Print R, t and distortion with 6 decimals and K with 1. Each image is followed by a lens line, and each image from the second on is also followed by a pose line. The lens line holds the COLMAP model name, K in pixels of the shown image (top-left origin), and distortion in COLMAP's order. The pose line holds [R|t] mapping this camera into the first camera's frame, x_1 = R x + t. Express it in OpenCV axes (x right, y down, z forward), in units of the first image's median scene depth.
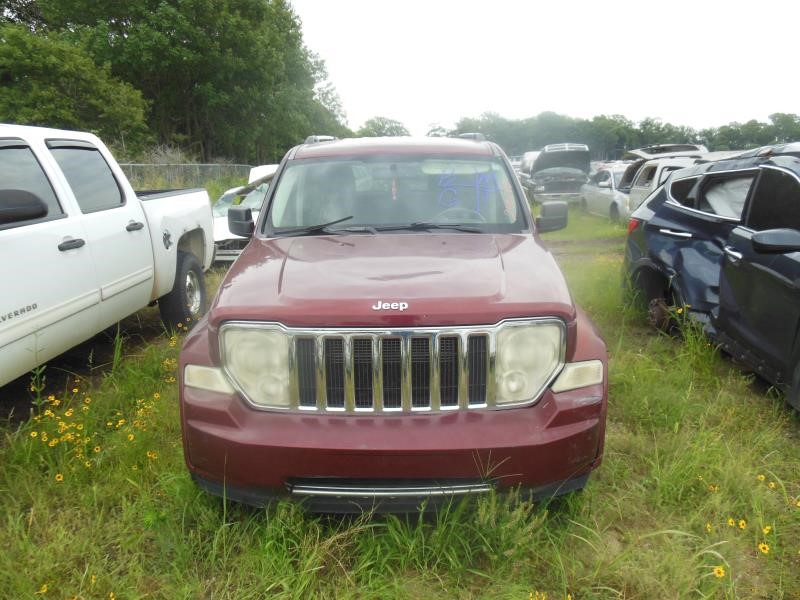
lens RADIAL K [[585.2, 0, 405.3], [0, 585.2, 299.4], [0, 0, 1]] dist [-0.021787, 0.027340]
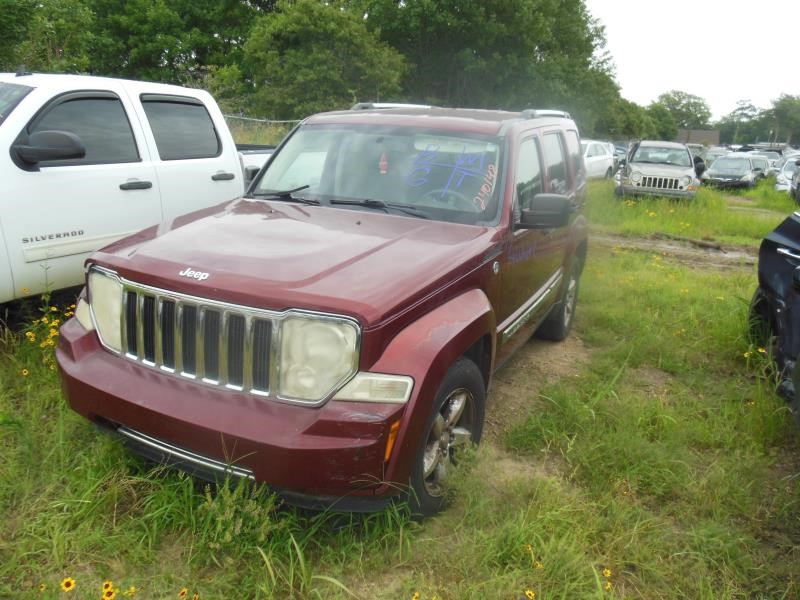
lens RADIAL K [[585.2, 0, 404.4], [0, 585.2, 298.4], [0, 0, 1]] dist [-0.021787, 0.027340]
pose [[0.905264, 0.178441, -0.385559, 0.302777], [-0.159915, 0.983893, 0.079887, -0.037200], [0.393604, -0.010662, 0.919218, 0.096102]]
